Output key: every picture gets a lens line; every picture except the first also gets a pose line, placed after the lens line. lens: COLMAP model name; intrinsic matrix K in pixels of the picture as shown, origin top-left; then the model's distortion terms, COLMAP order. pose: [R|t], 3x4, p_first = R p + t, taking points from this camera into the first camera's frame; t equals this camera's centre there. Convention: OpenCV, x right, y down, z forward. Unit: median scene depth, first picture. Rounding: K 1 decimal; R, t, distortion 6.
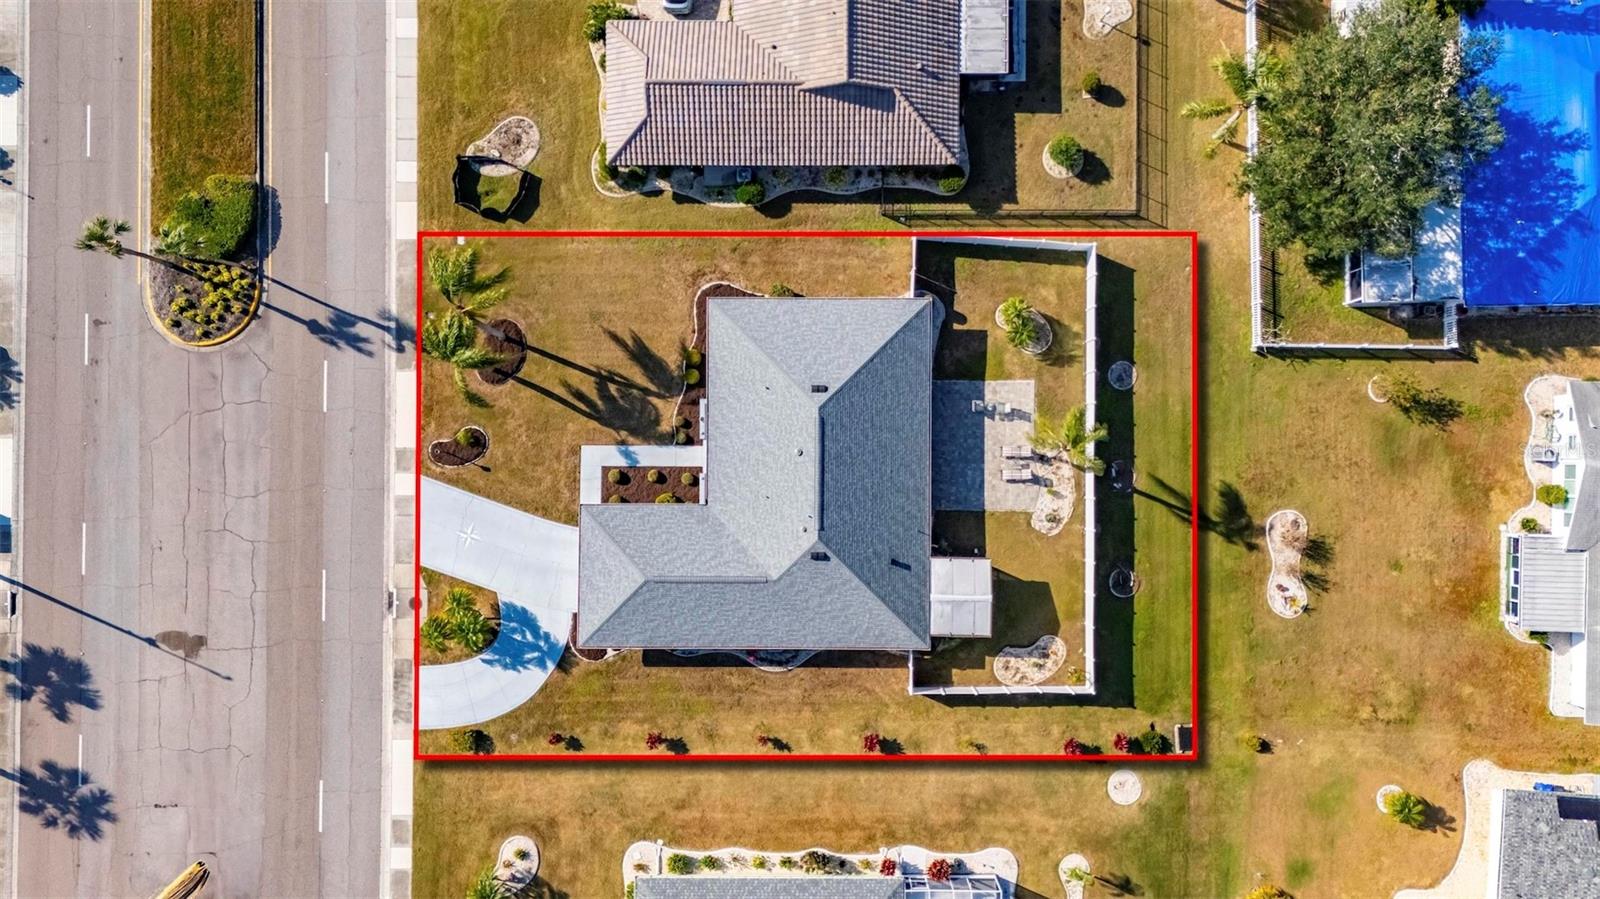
lens RADIAL K [[1189.7, 0, 806.1], [0, 1189.7, 449.1], [0, 0, 1]] dist [0.033933, -0.003901]
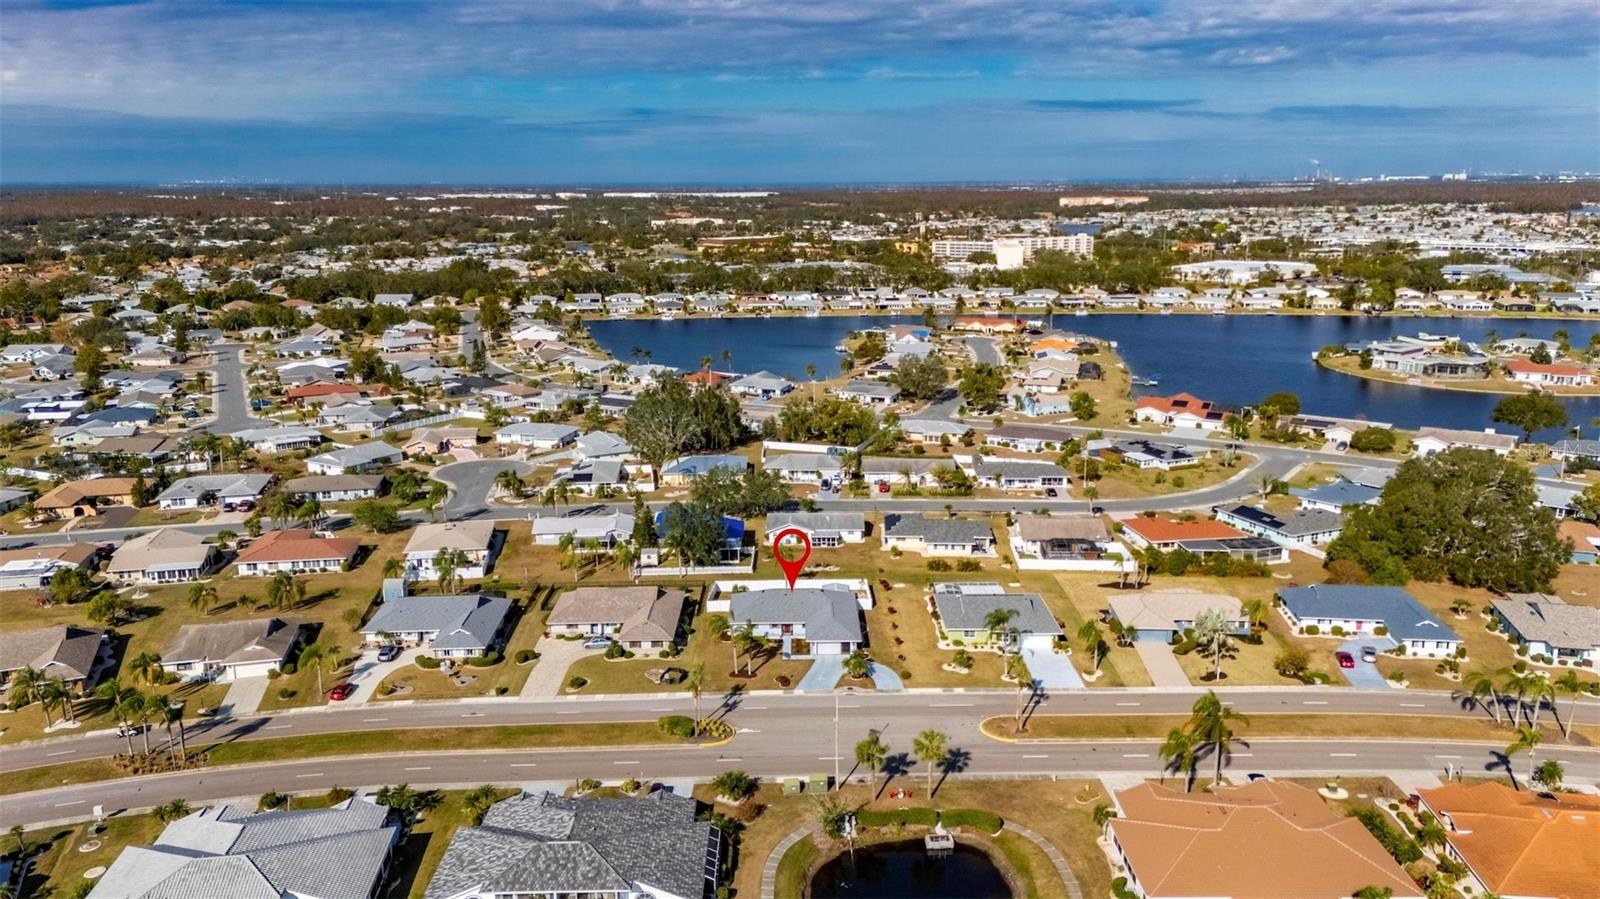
lens RADIAL K [[1189.7, 0, 806.1], [0, 1189.7, 449.1], [0, 0, 1]] dist [0.033933, -0.003901]
pose [[-0.014141, -0.207879, 0.978052, -2.505320], [0.999858, 0.006032, 0.015738, 0.004384], [-0.009171, 0.978136, 0.207765, 0.062251]]
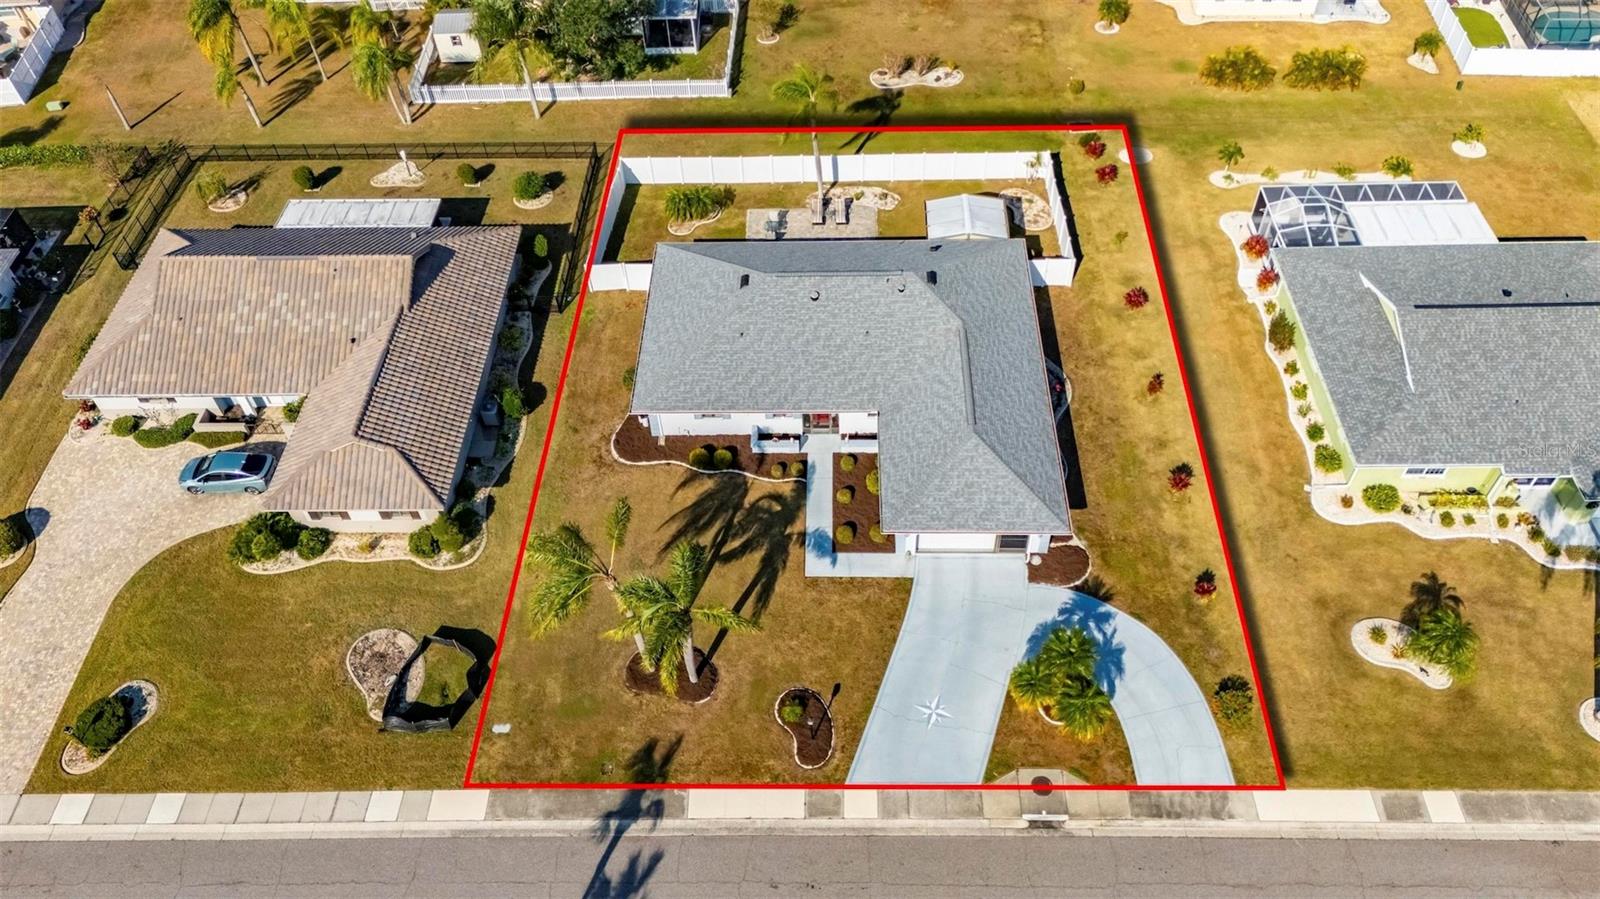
lens RADIAL K [[1189.7, 0, 806.1], [0, 1189.7, 449.1], [0, 0, 1]] dist [0.033933, -0.003901]
pose [[0.014068, -0.737528, 0.675170, -0.635907], [0.999819, 0.001737, -0.018935, 0.011667], [0.012793, 0.675315, 0.737419, 0.389521]]
